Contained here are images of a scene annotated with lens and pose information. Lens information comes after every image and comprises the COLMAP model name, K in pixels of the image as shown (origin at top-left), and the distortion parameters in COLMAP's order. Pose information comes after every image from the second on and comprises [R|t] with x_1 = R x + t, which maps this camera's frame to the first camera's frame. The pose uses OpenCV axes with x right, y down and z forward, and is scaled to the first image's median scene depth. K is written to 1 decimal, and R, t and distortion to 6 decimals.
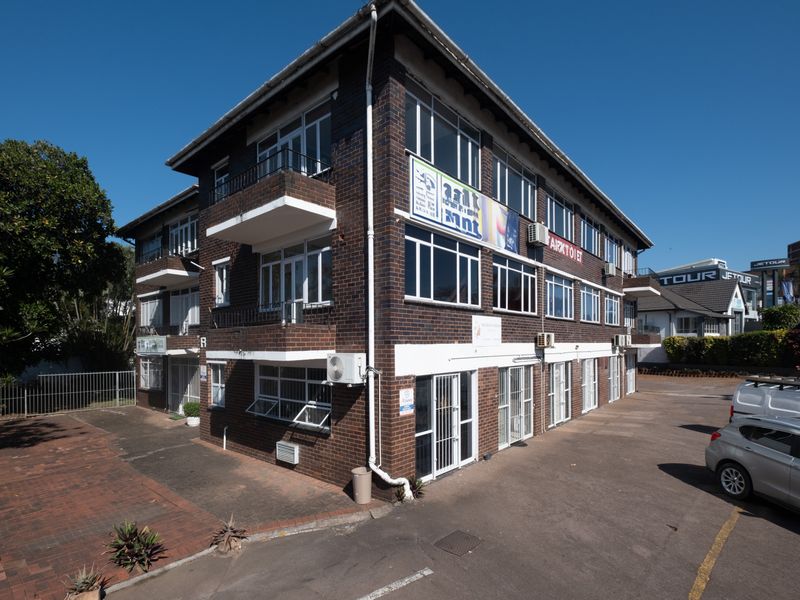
lens RADIAL K [[408.1, 0, 400.4], [0, 408.1, 342.6], [0, 0, 1]] dist [0.003473, -0.005435]
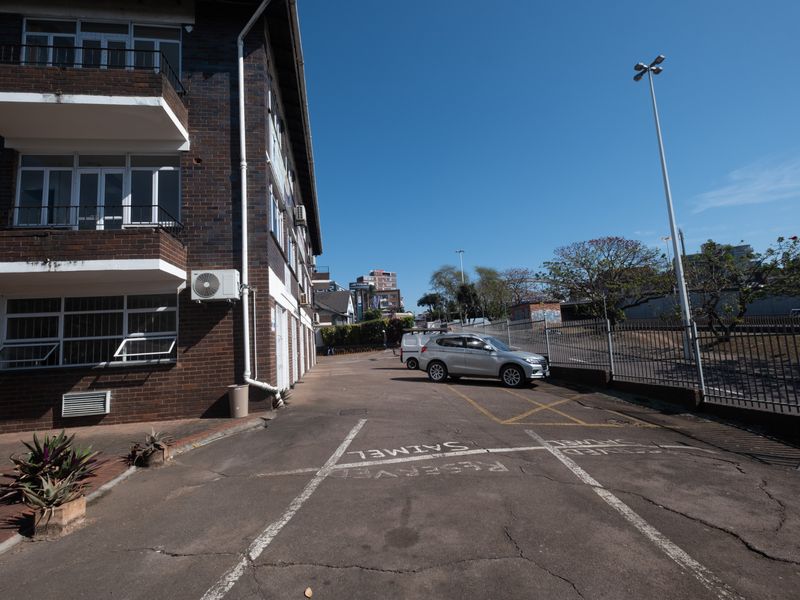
lens RADIAL K [[387.2, 0, 392.9], [0, 387.2, 299.3], [0, 0, 1]] dist [0.005950, -0.006530]
pose [[0.646556, 0.058208, 0.760643, -0.488021], [0.052289, 0.991358, -0.120310, 0.197384], [-0.761072, 0.117560, 0.637925, 0.062444]]
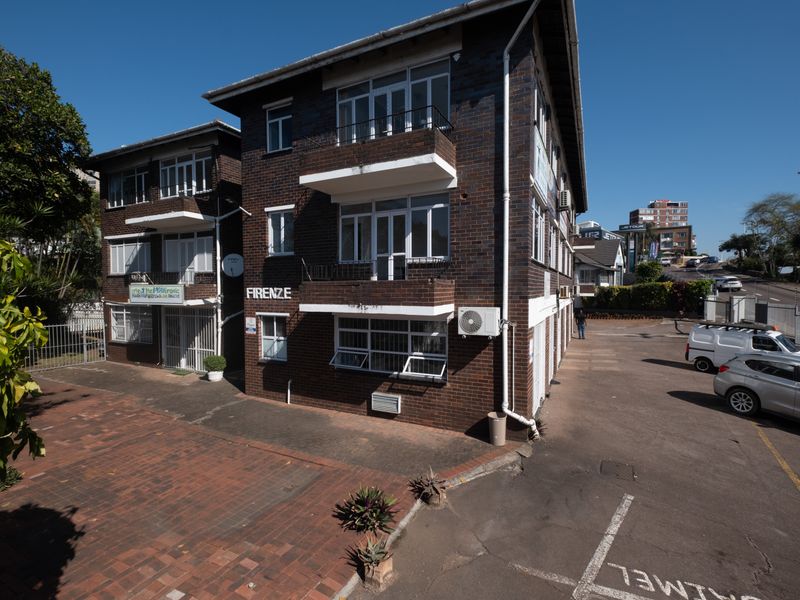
lens RADIAL K [[387.2, 0, 397.8], [0, 387.2, 300.7], [0, 0, 1]] dist [0.005950, -0.006530]
pose [[0.969589, -0.002153, 0.244728, -0.501341], [-0.006307, 0.999409, 0.033783, -0.020746], [-0.244657, -0.034299, 0.969003, 0.061967]]
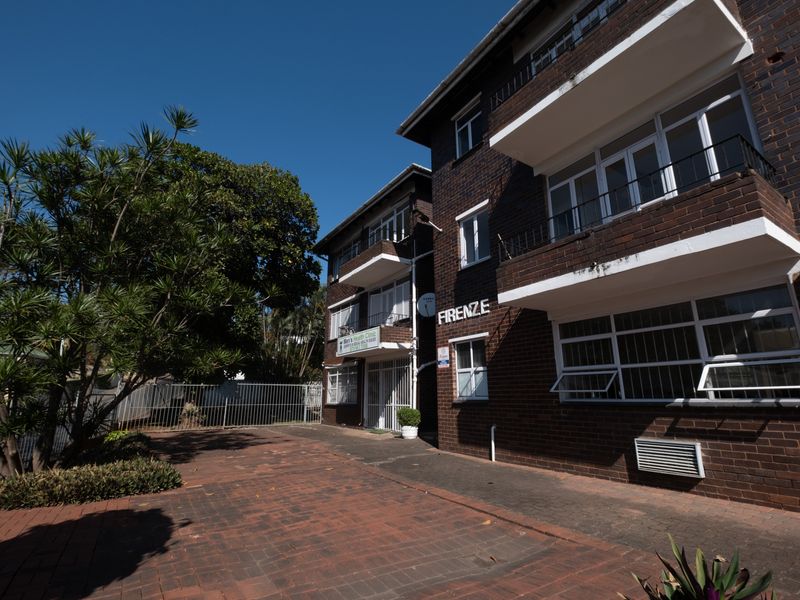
lens RADIAL K [[387.2, 0, 398.5], [0, 387.2, 301.4], [0, 0, 1]] dist [0.005950, -0.006530]
pose [[0.960987, -0.060151, -0.269973, -0.487633], [-0.006688, 0.970728, -0.240088, 0.199660], [0.276512, 0.232527, 0.932455, 0.373039]]
